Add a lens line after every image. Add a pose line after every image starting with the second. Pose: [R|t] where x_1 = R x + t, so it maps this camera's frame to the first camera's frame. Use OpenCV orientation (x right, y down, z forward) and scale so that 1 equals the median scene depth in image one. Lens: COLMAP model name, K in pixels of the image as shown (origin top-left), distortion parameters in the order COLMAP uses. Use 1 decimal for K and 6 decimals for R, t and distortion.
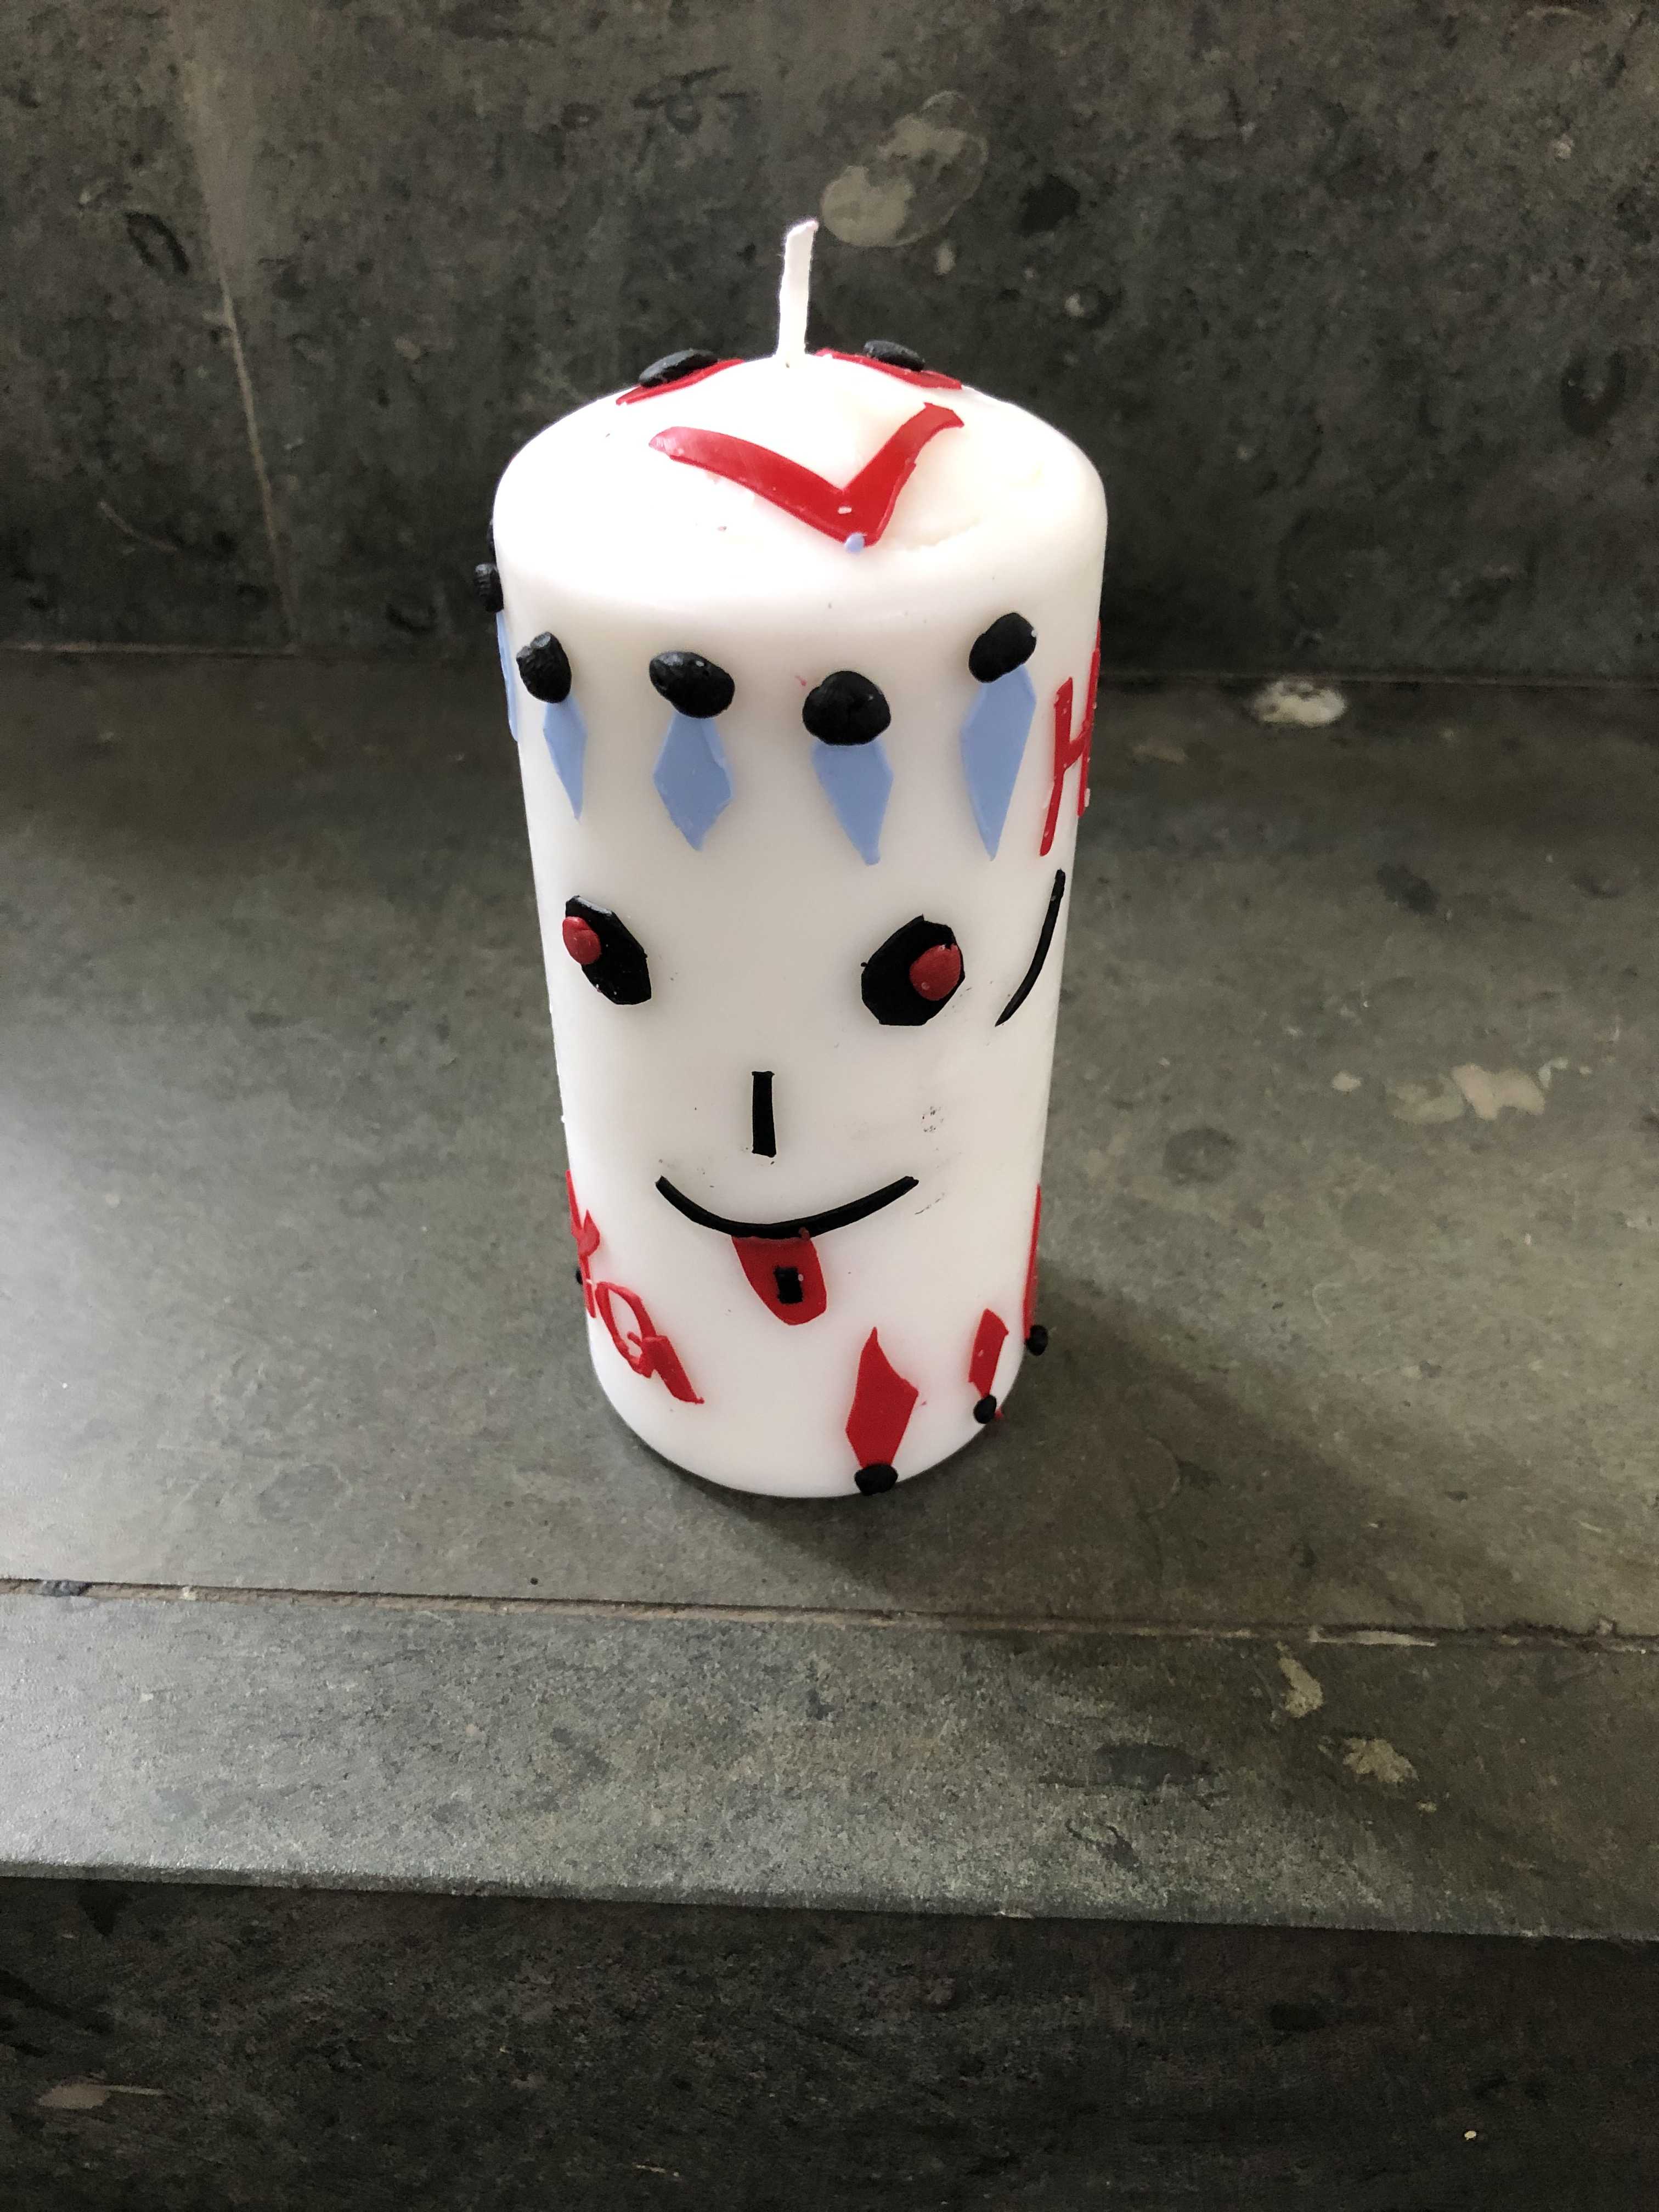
lens RADIAL K [[1866.7, 0, 780.2], [0, 1866.7, 1118.6], [0, 0, 1]] dist [-0.011766, 0.016609]
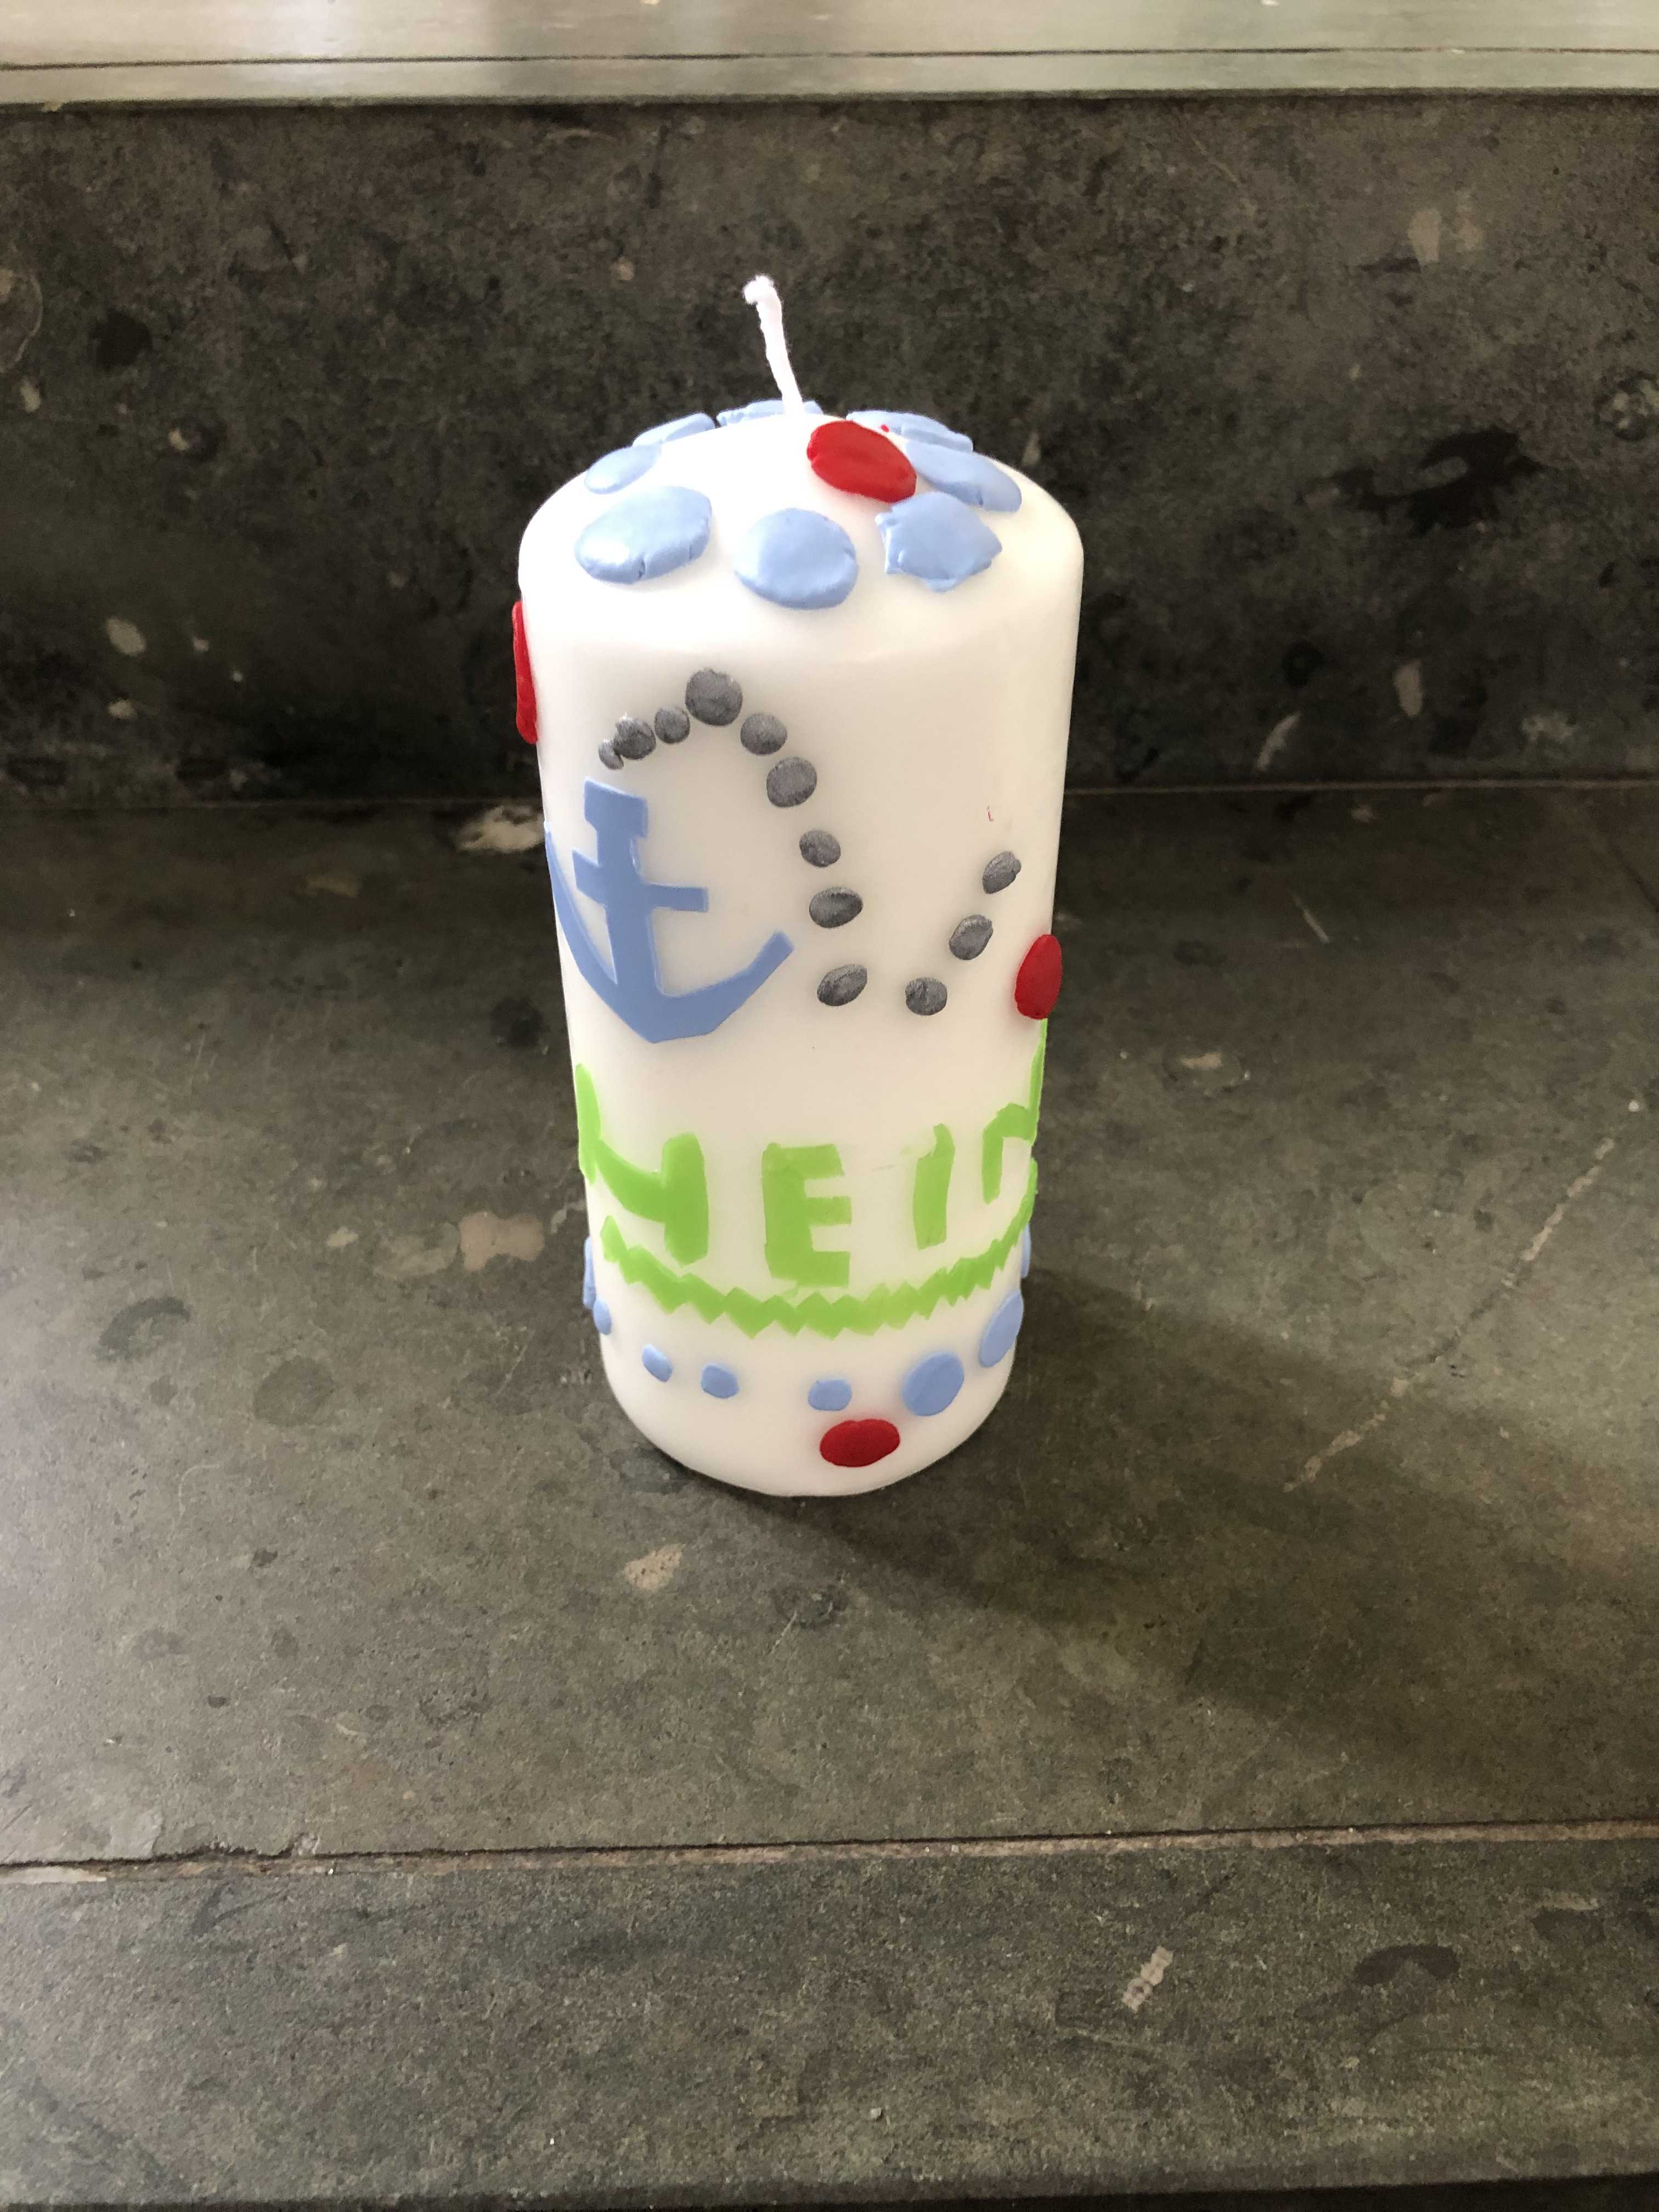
lens RADIAL K [[1866.7, 0, 819.9], [0, 1866.7, 1115.7], [0, 0, 1]] dist [-0.011766, 0.016609]
pose [[0.997606, -0.048393, 0.049392, 0.455981], [0.050532, 0.997795, -0.043029, -0.025633], [-0.047201, 0.045422, 0.997852, 0.028546]]
